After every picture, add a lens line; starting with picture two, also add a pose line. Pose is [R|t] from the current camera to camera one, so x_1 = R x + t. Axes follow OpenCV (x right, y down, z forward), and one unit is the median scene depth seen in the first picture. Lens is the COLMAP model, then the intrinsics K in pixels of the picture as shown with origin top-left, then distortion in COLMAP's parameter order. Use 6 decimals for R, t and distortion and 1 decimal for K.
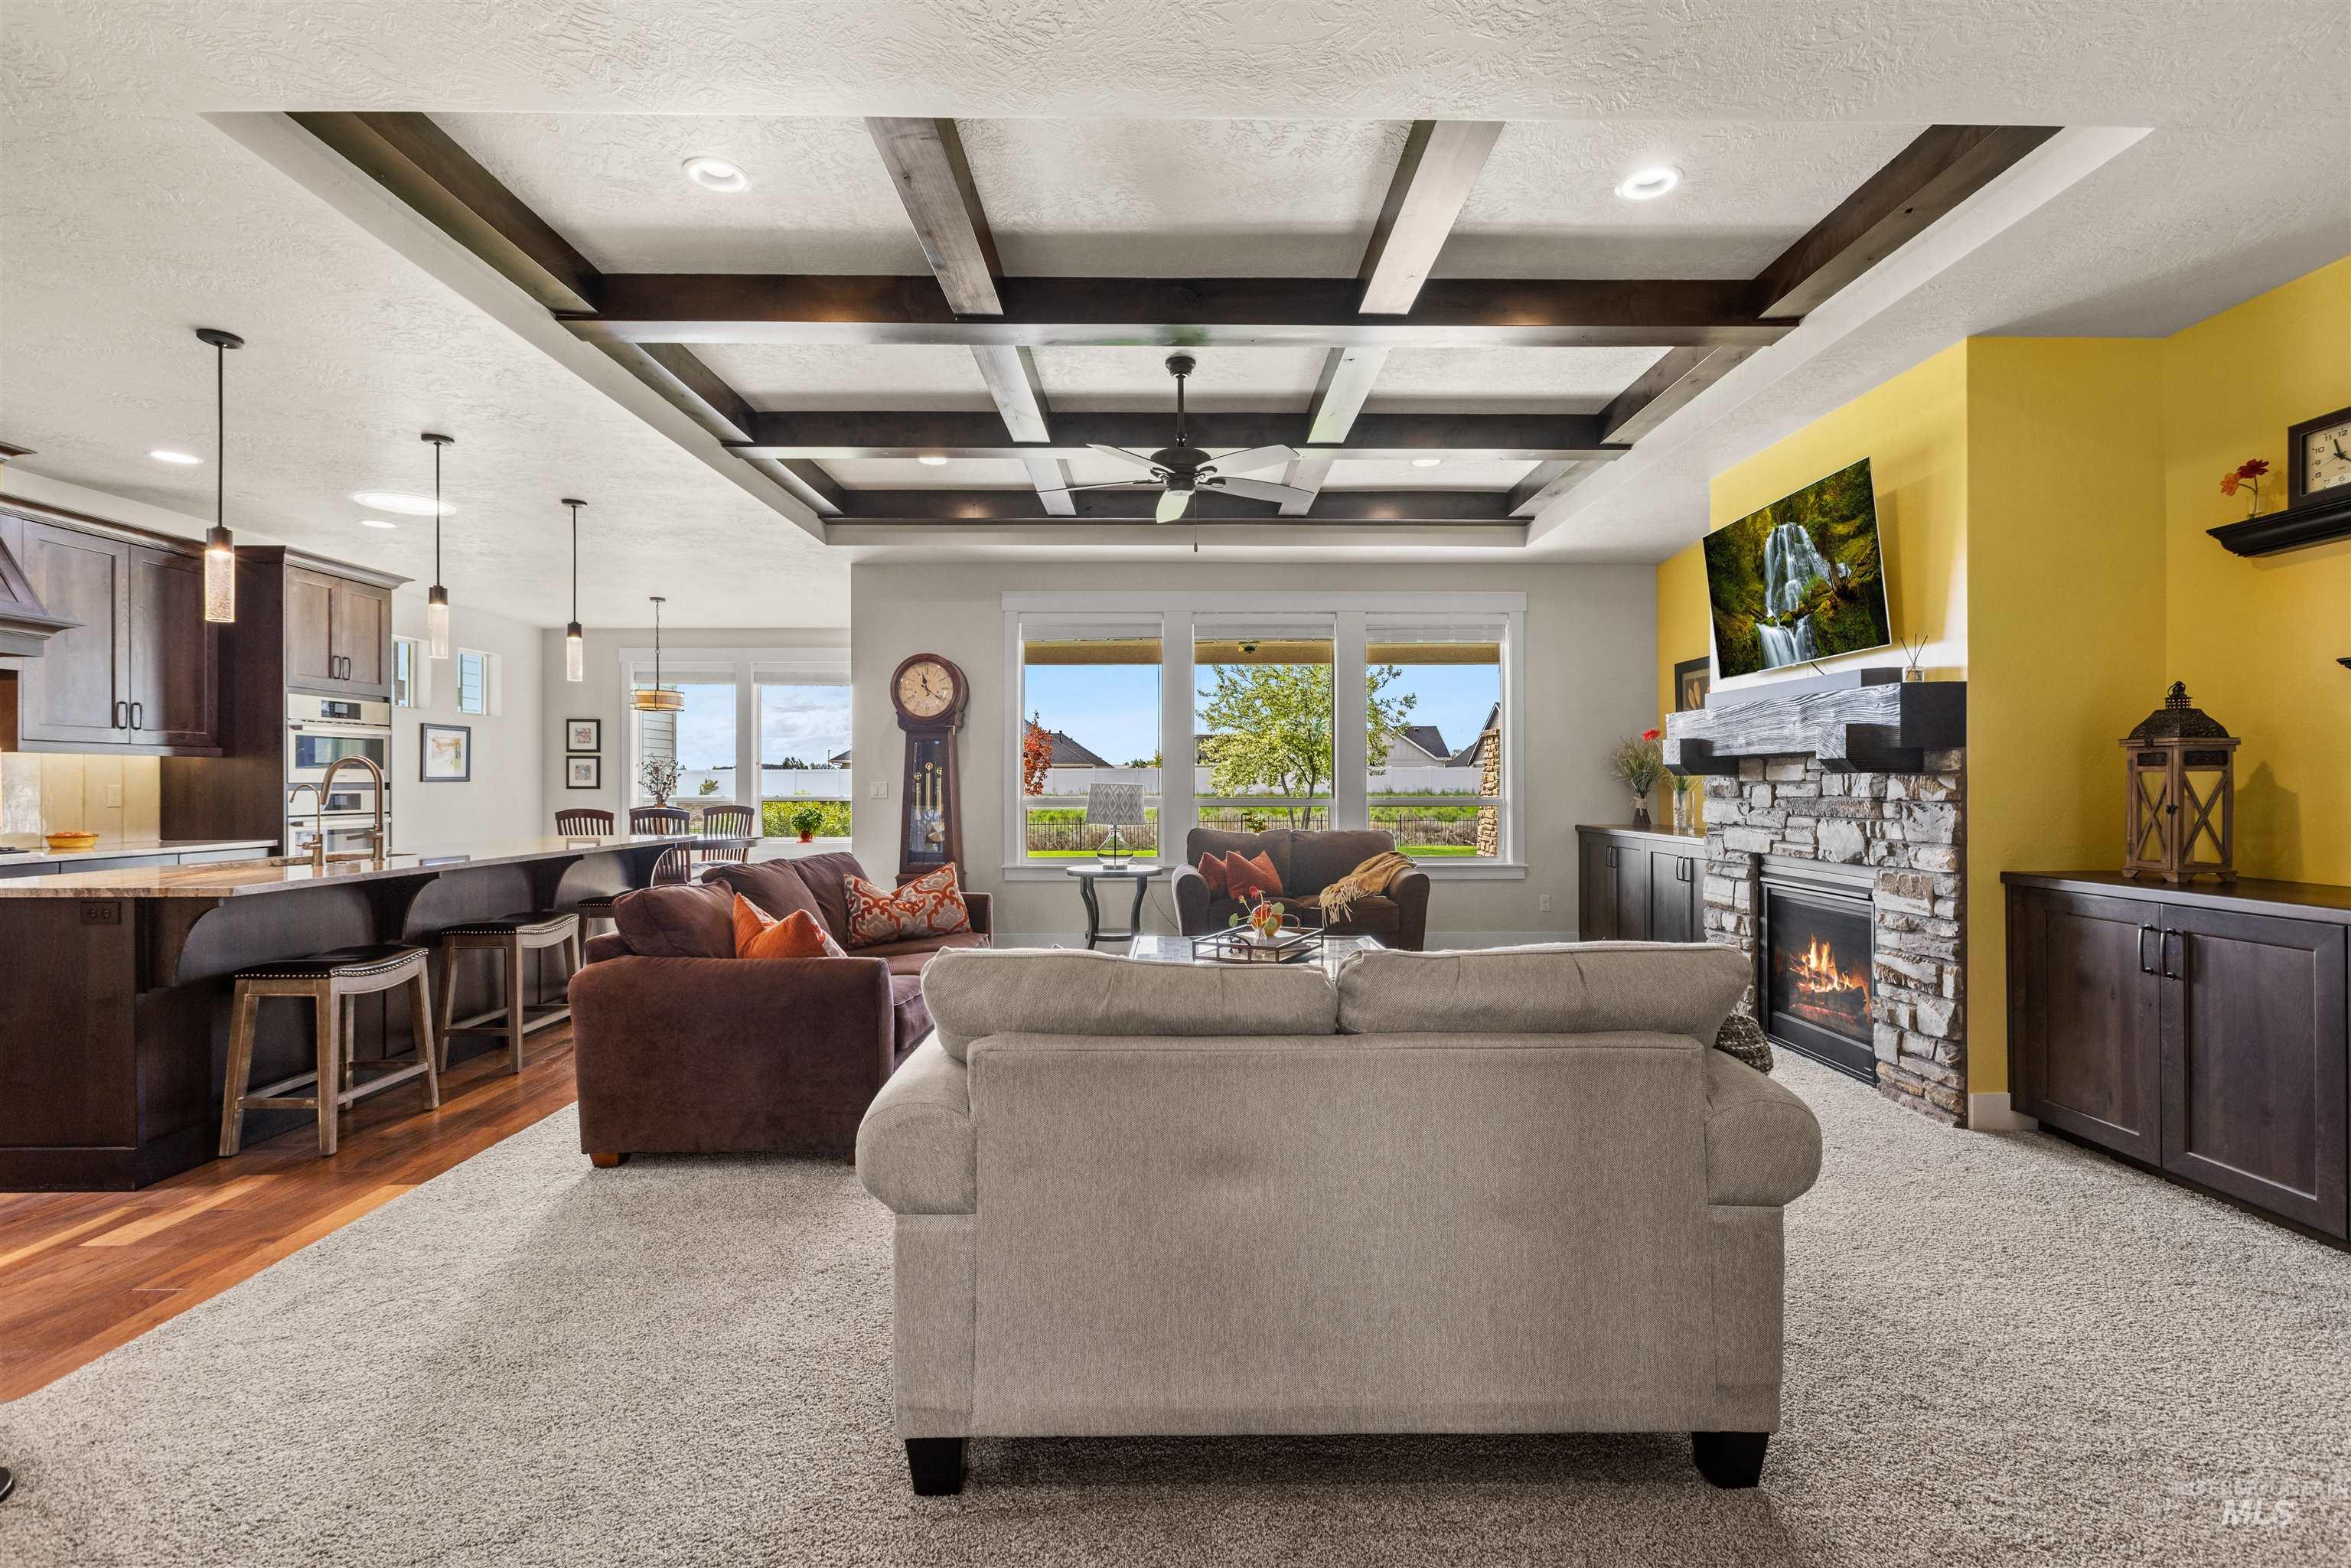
lens RADIAL K [[1075.1, 0, 1173.6], [0, 1075.1, 786.1], [0, 0, 1]] dist [-0.004731, 0.000018]
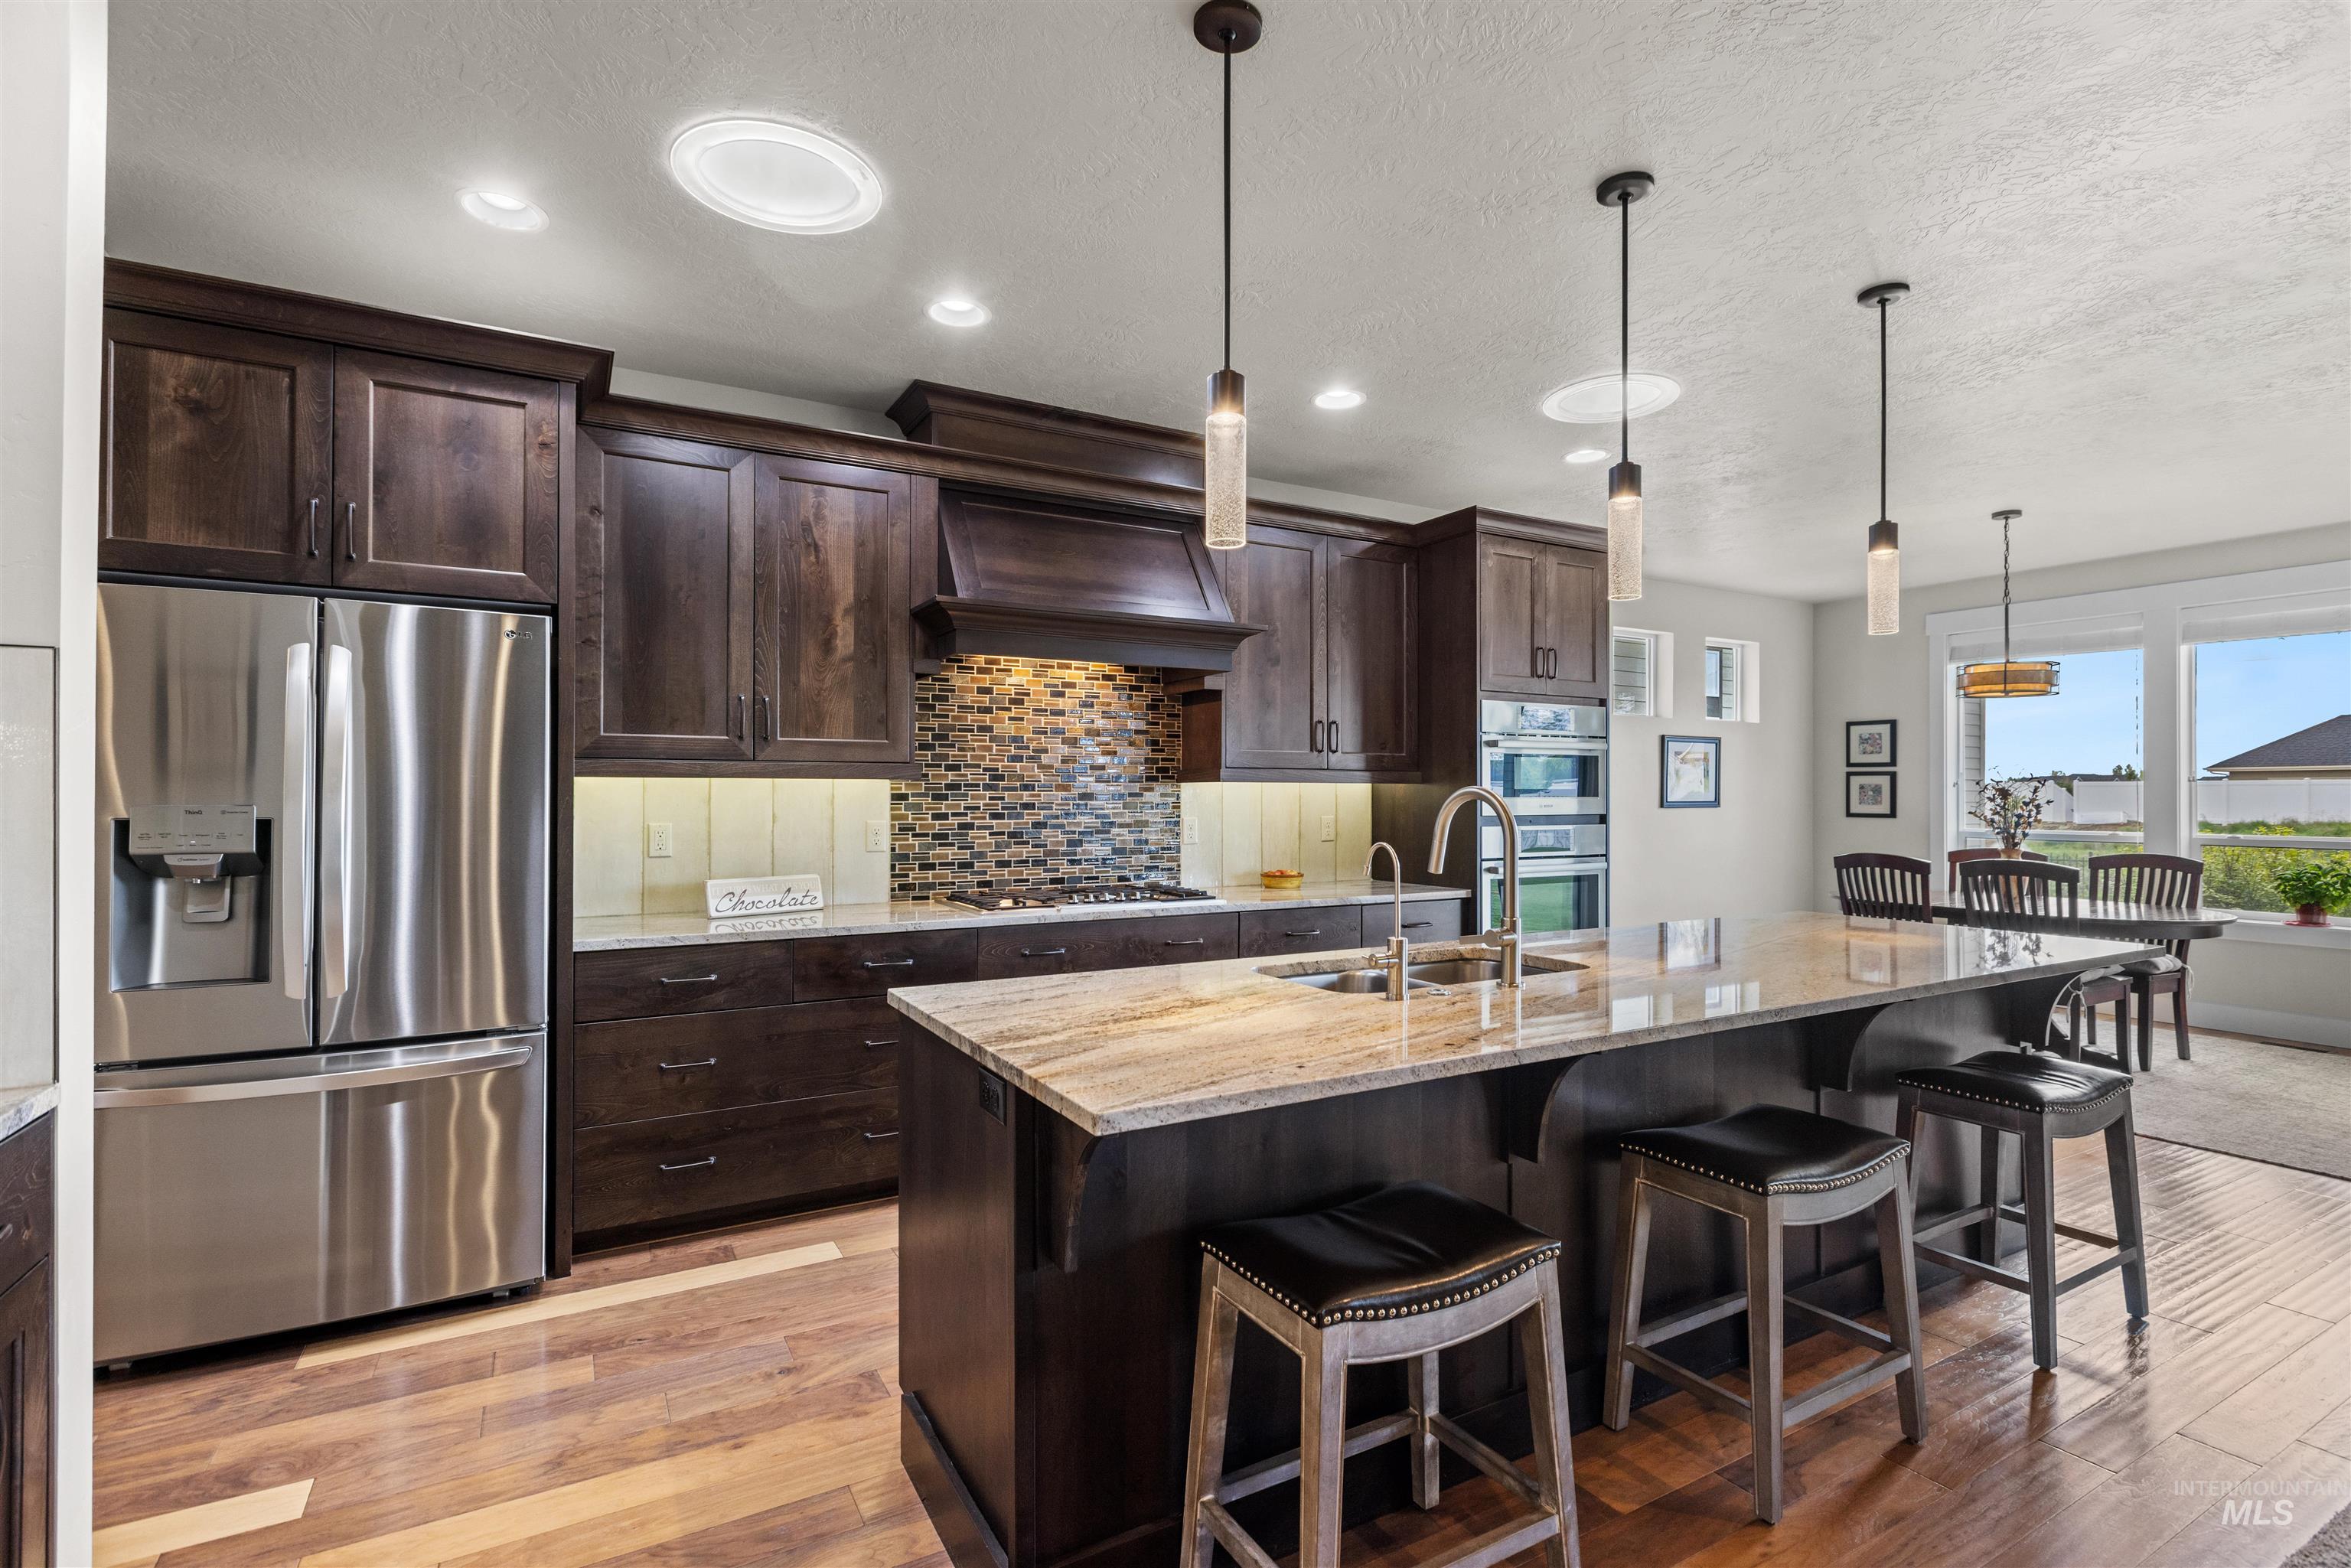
lens RADIAL K [[1075.1, 0, 1183.3], [0, 1075.1, 784.4], [0, 0, 1]] dist [-0.004731, 0.000018]
pose [[0.489352, -0.005699, -0.872068, -0.332399], [-0.006012, 0.999933, -0.009908, -0.021732], [0.872066, 0.010092, 0.489285, 0.554286]]
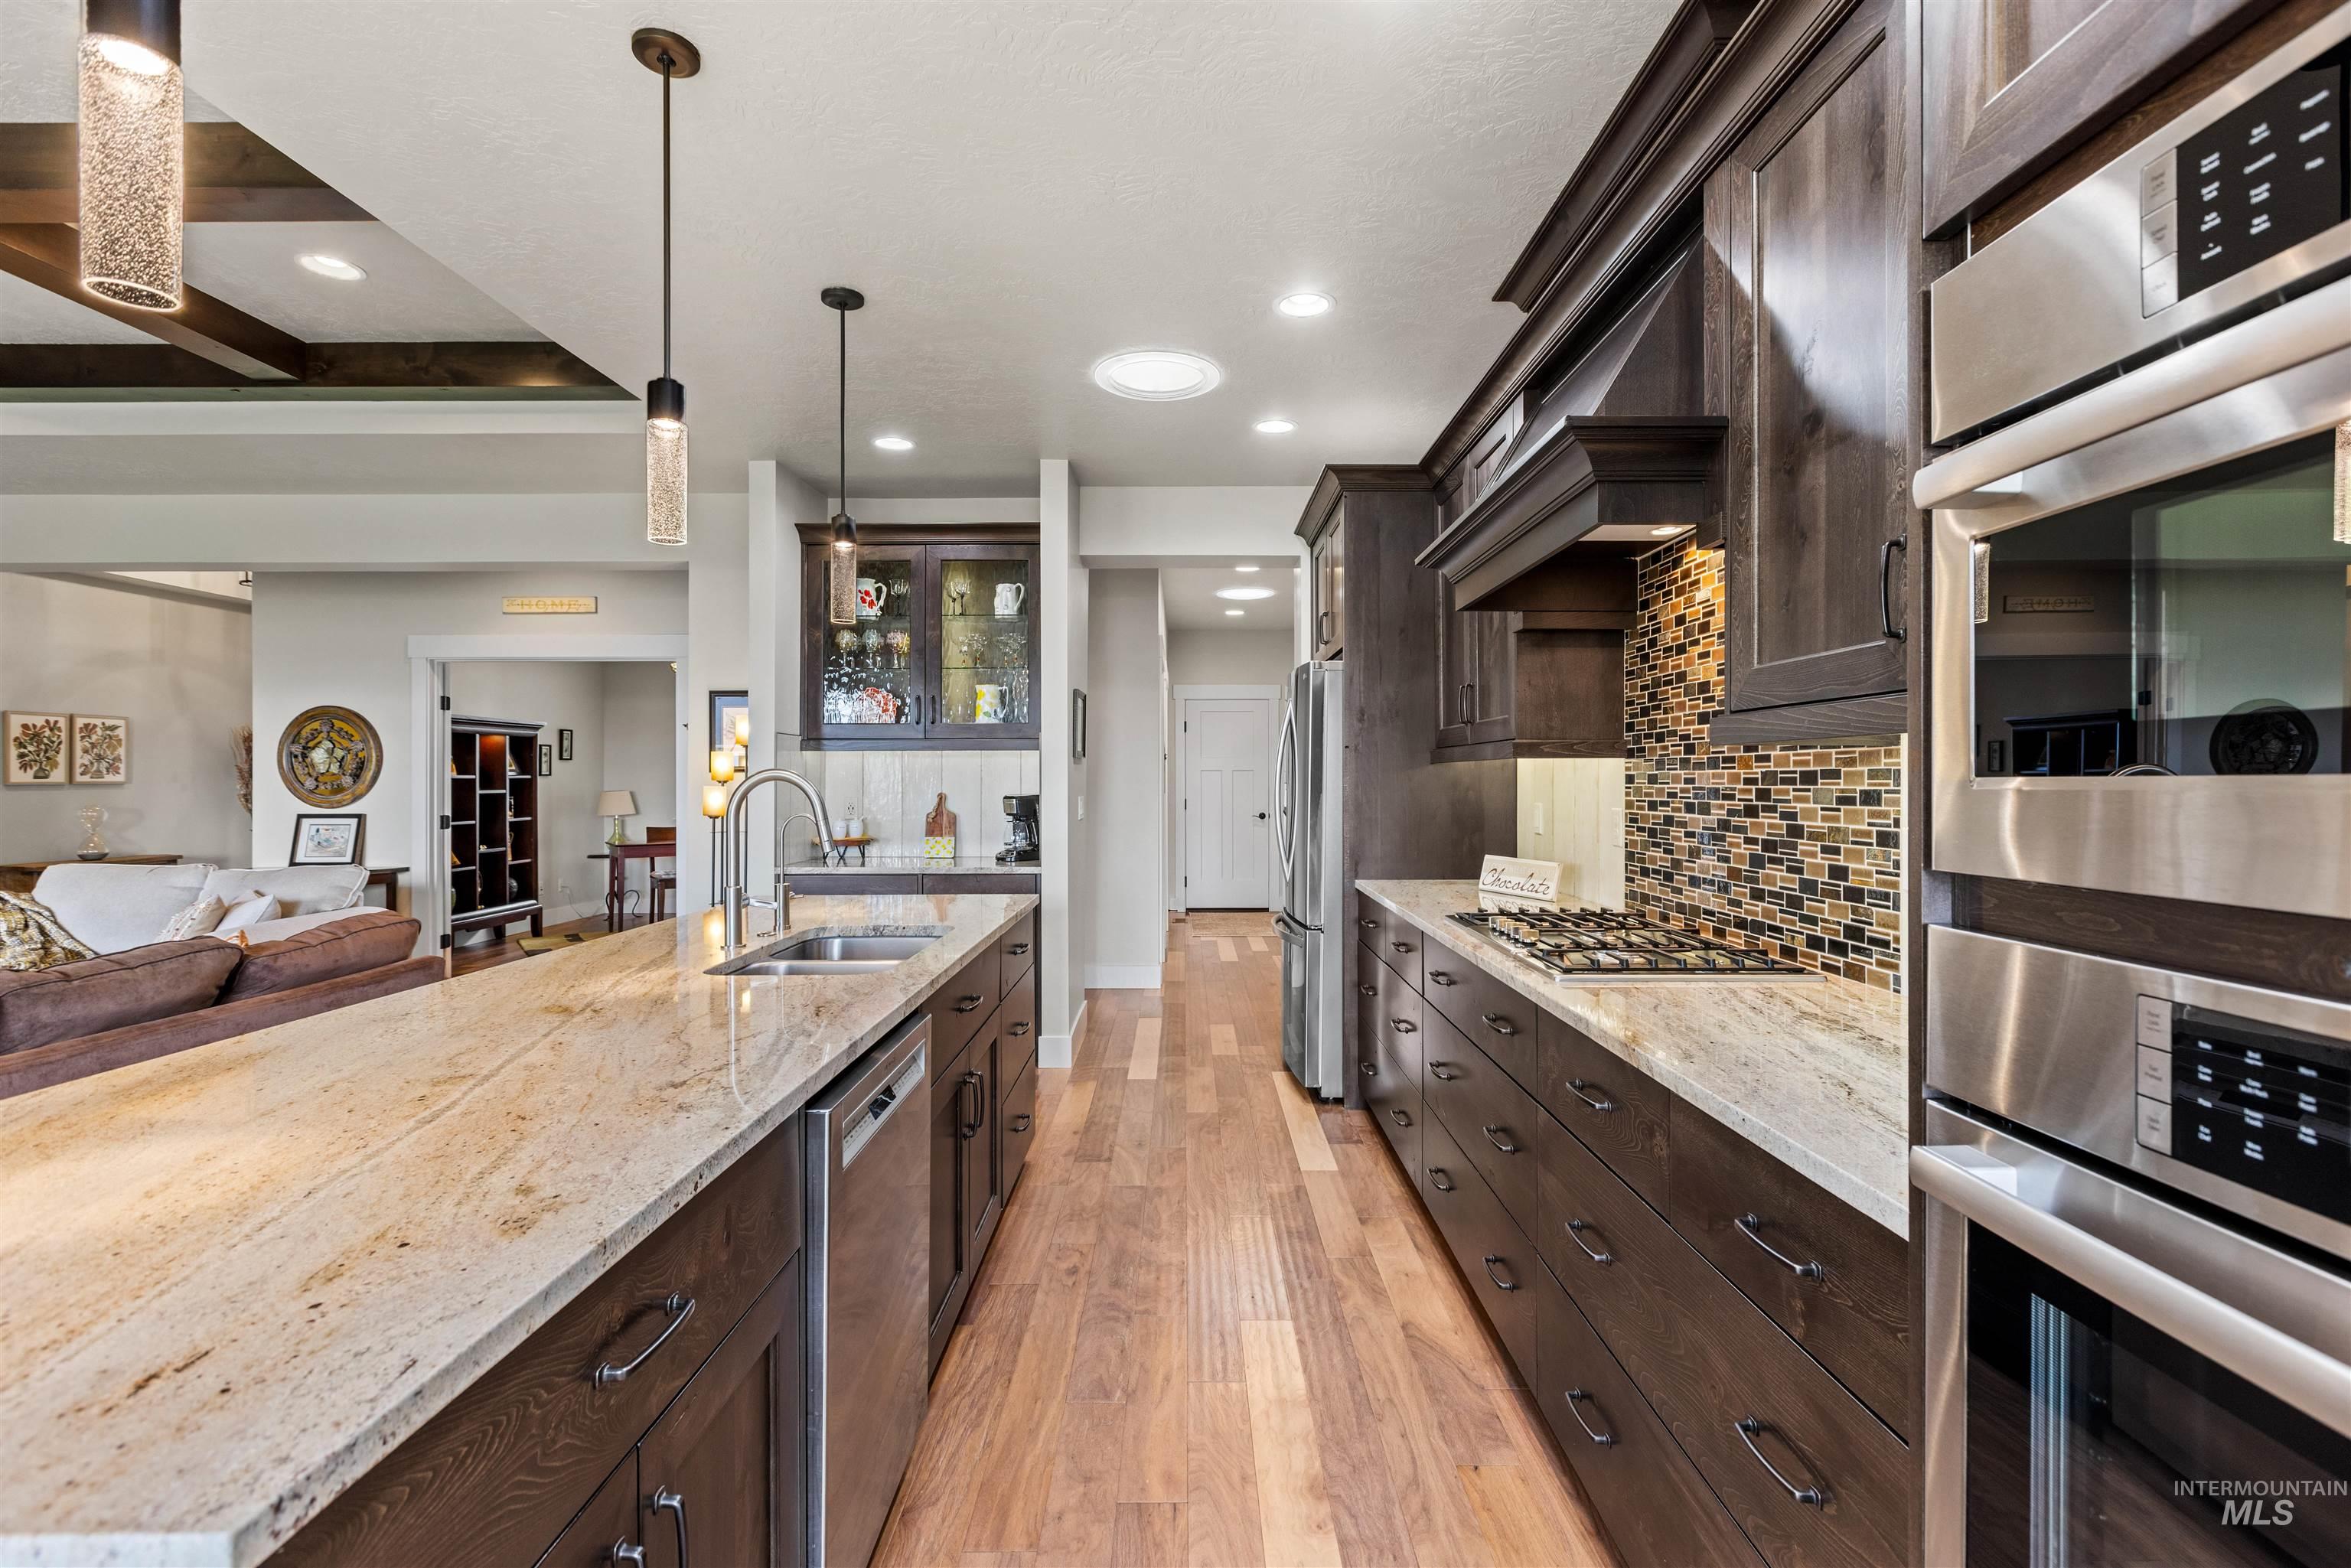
lens RADIAL K [[1075.1, 0, 1189.9], [0, 1075.1, 799.6], [0, 0, 1]] dist [-0.004731, 0.000018]
pose [[-0.999990, 0.003843, -0.002120, -0.916721], [0.003793, 0.999722, 0.023250, -0.022519], [0.002209, 0.023241, -0.999727, 1.449083]]
